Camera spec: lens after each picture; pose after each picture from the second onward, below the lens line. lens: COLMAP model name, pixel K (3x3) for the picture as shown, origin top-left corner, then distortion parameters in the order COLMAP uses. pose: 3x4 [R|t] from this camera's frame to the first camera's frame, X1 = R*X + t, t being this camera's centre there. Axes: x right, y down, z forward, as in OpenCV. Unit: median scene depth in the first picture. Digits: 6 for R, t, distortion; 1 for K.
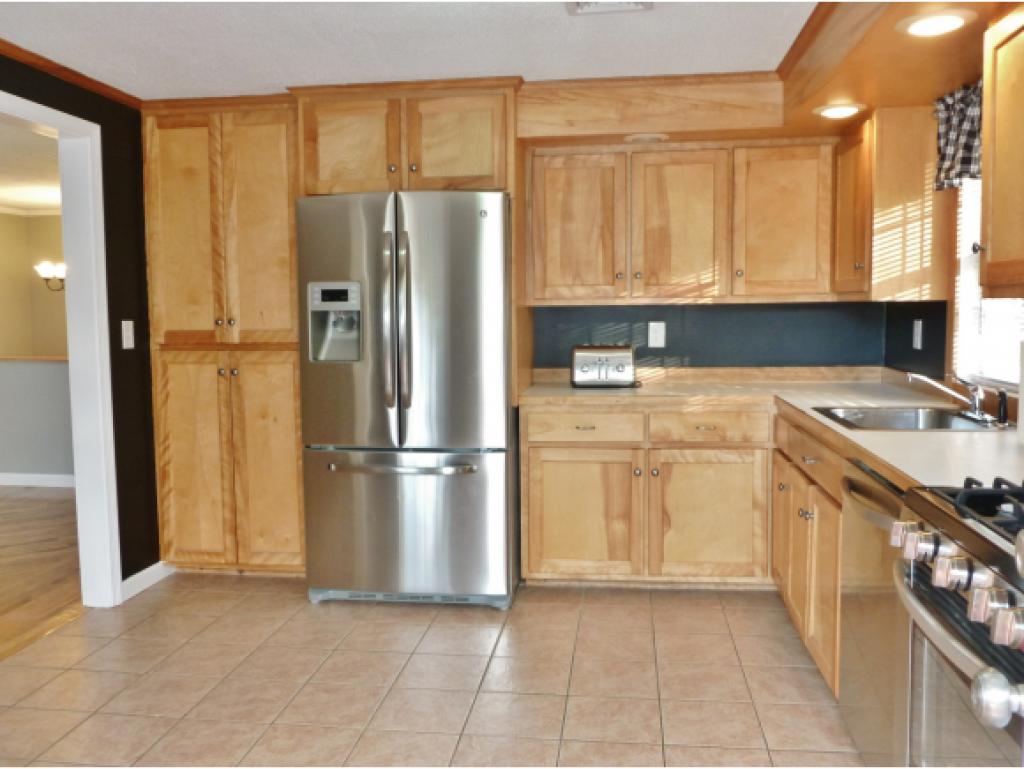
lens RADIAL K [[867.6, 0, 512.0], [0, 867.6, 384.5], [0, 0, 1]] dist [-0.056251, 0.011192]
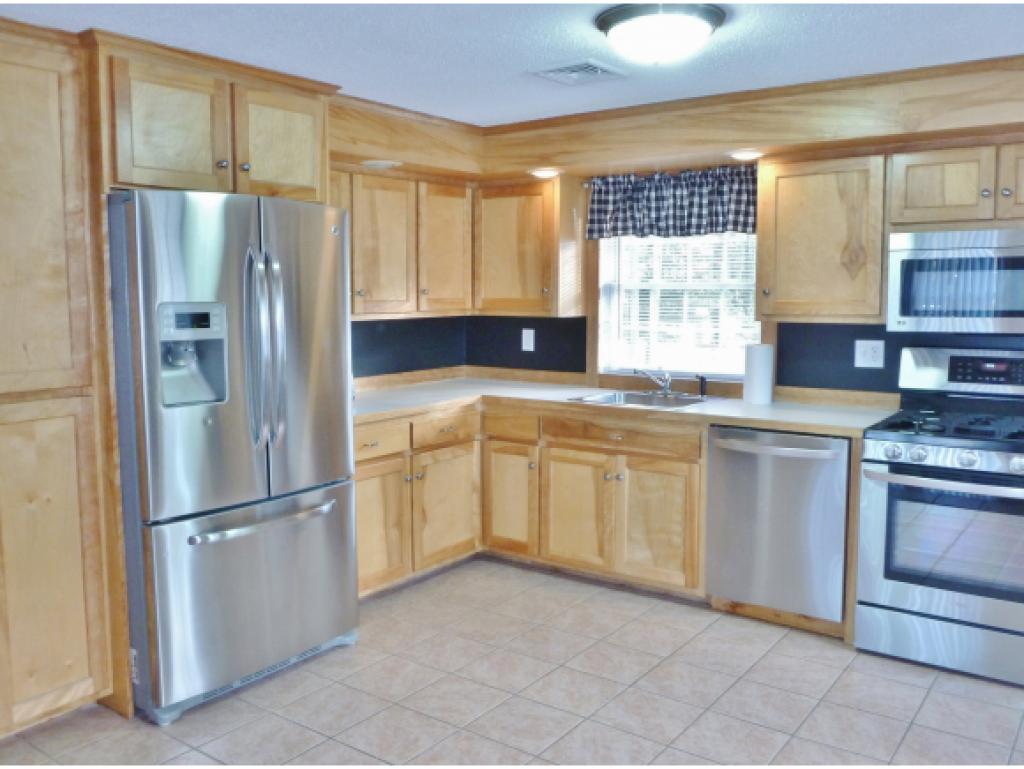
lens RADIAL K [[867.6, 0, 512.0], [0, 867.6, 384.5], [0, 0, 1]] dist [-0.056251, 0.011192]
pose [[0.484970, -0.085121, 0.870378, -0.718091], [0.075581, 0.995608, 0.055254, -0.064357], [-0.871258, 0.038987, 0.489274, 0.359318]]
